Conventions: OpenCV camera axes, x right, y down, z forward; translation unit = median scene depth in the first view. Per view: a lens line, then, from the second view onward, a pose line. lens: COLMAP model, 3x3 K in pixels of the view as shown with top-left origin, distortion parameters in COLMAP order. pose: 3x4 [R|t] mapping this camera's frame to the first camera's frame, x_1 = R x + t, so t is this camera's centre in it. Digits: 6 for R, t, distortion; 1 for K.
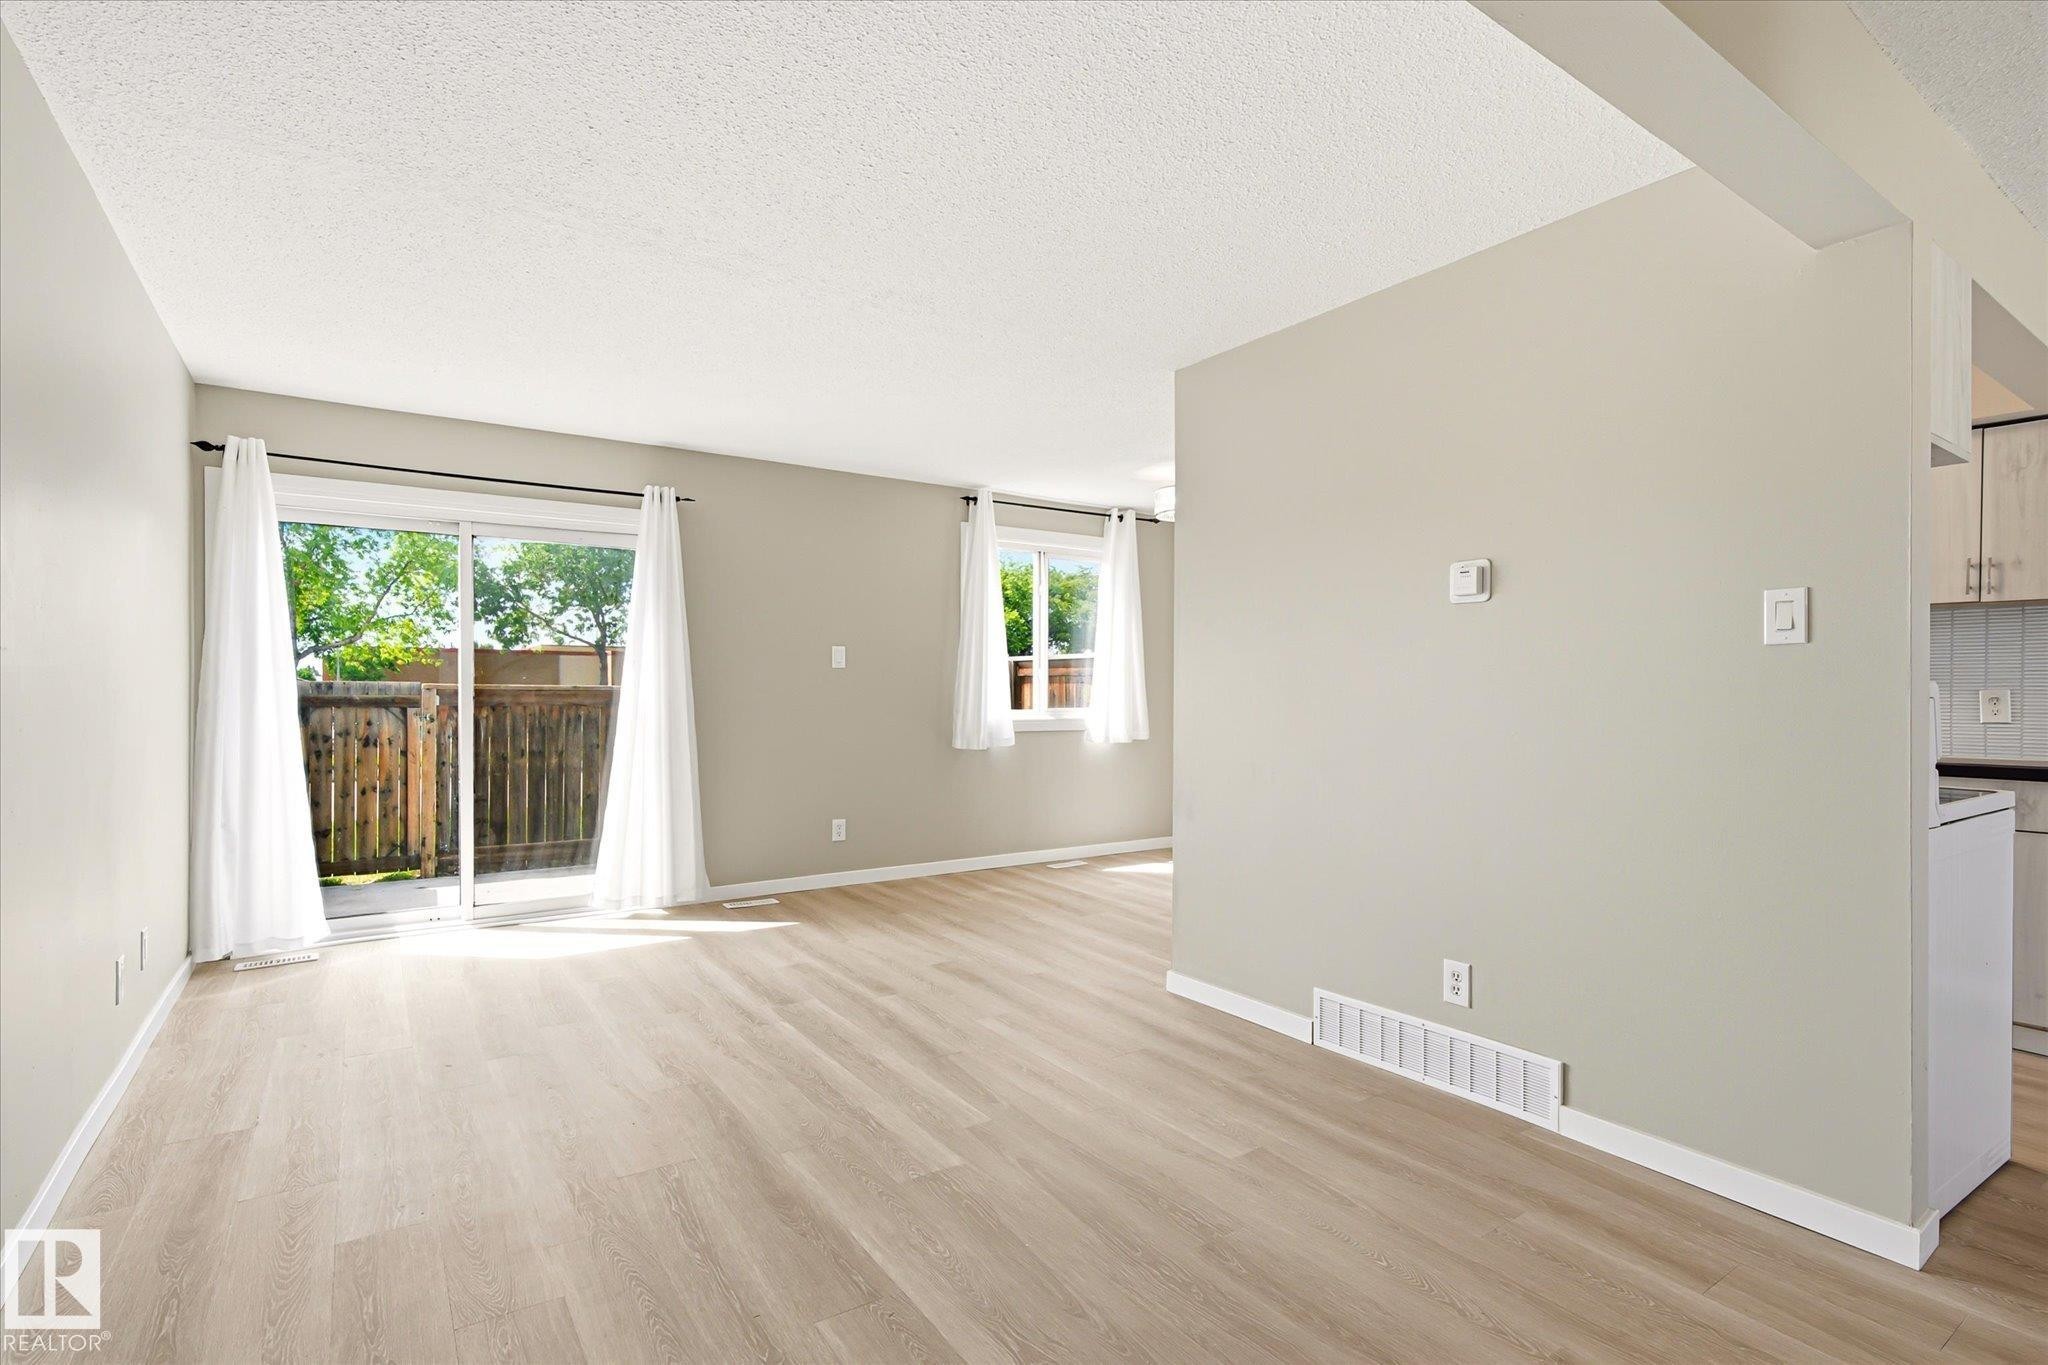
lens RADIAL K [[991.2, 0, 960.5], [0, 991.2, 682.2], [0, 0, 1]] dist [0.001701, 0.000308]
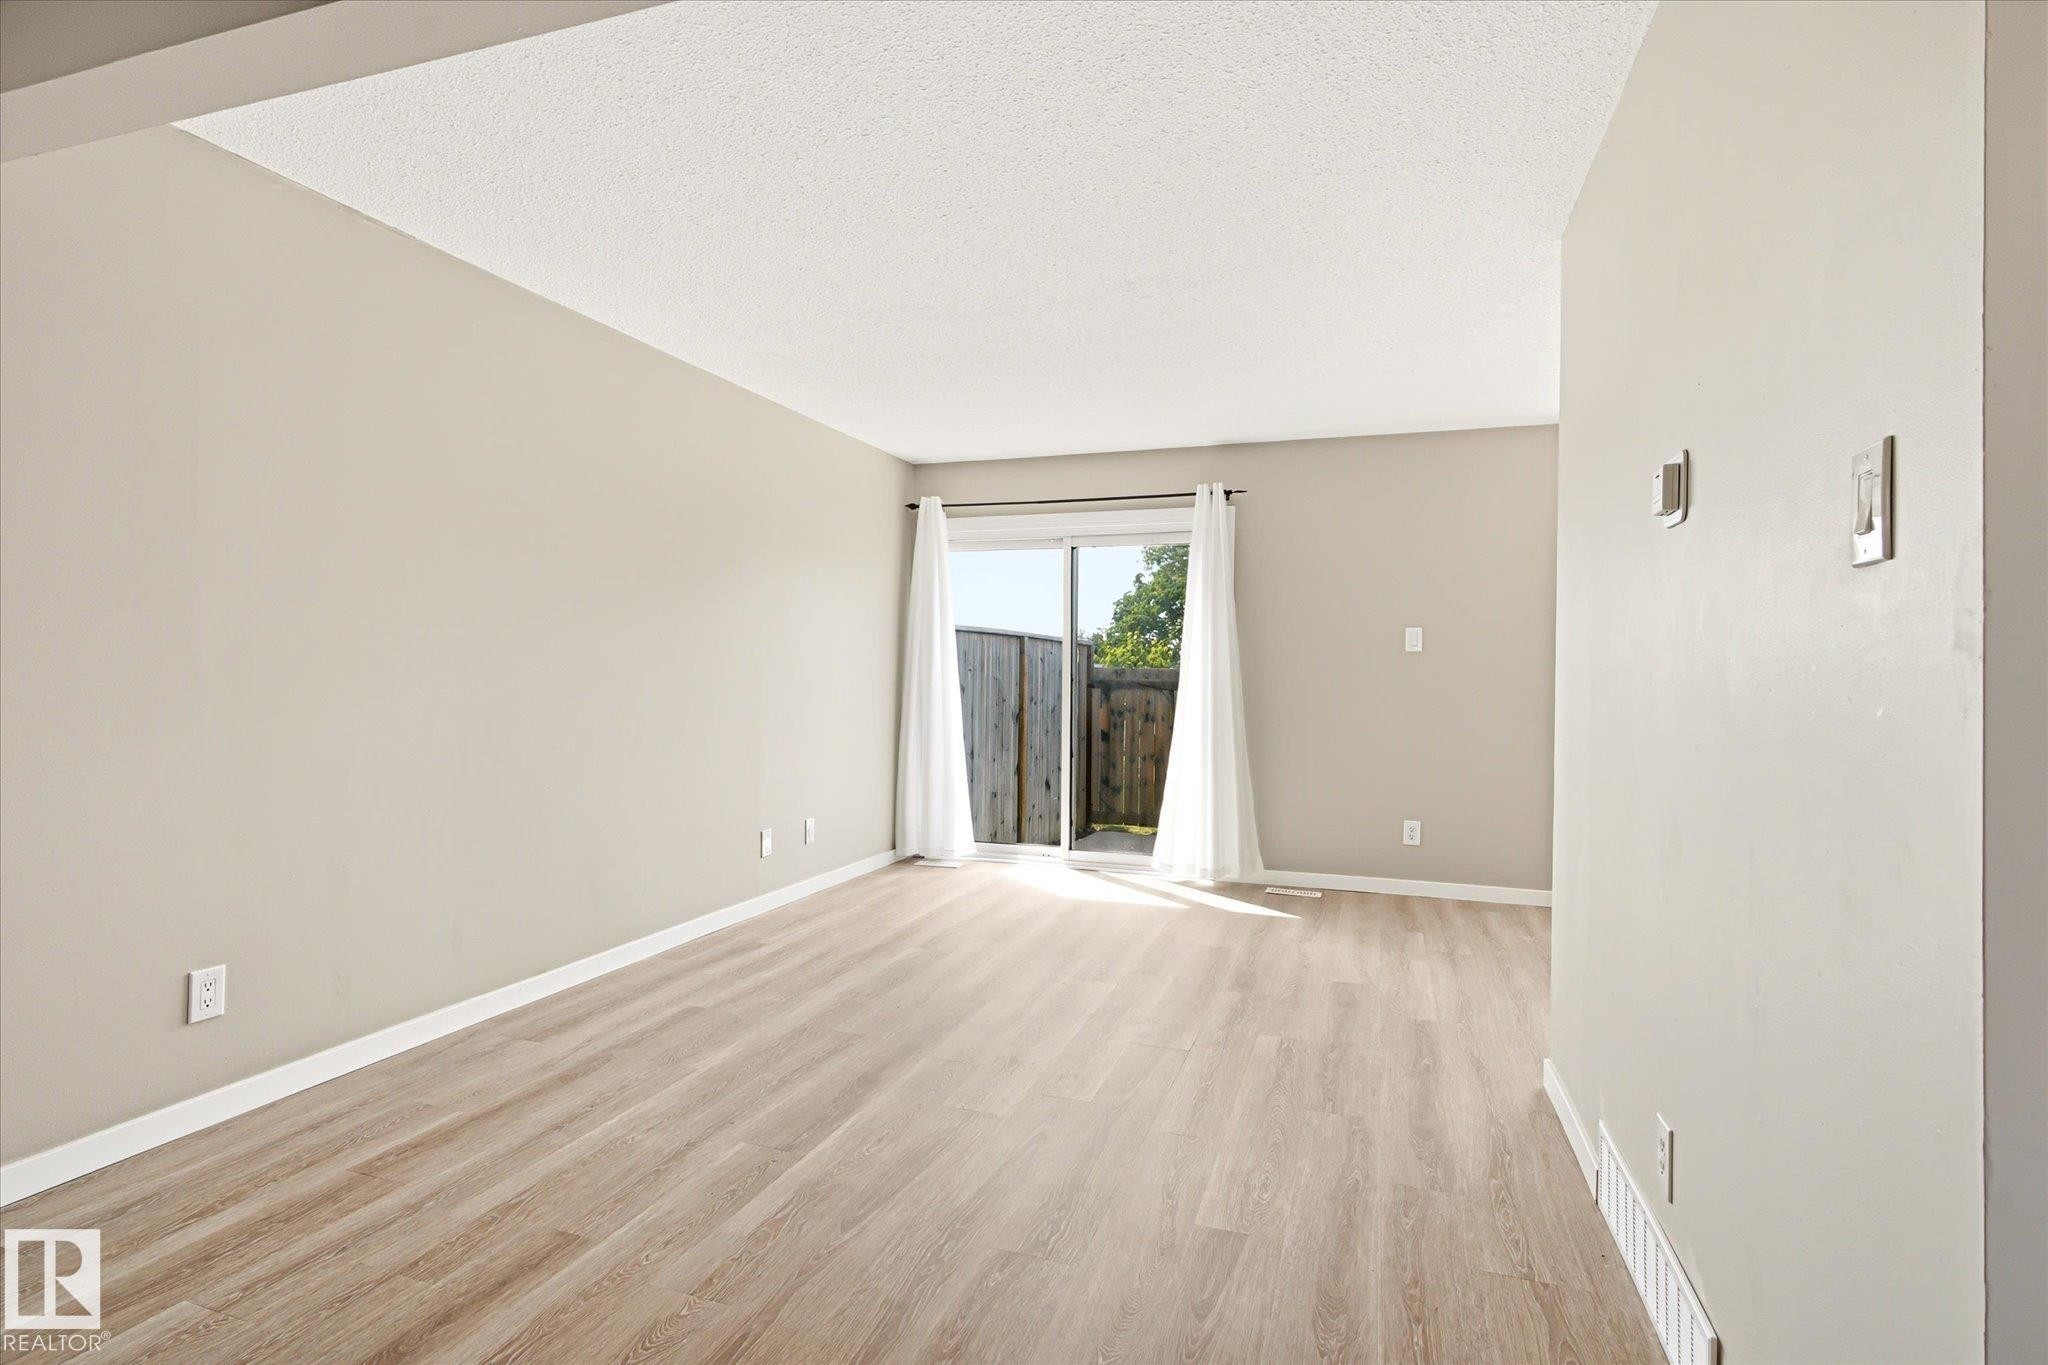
lens RADIAL K [[982.1, 0, 957.3], [0, 982.1, 672.6], [0, 0, 1]] dist [-0.000084, 0.000513]
pose [[0.596761, 0.004107, -0.802409, 0.380909], [-0.003083, 0.999991, 0.002825, 0.003398], [0.802413, 0.000788, 0.596768, 0.155698]]
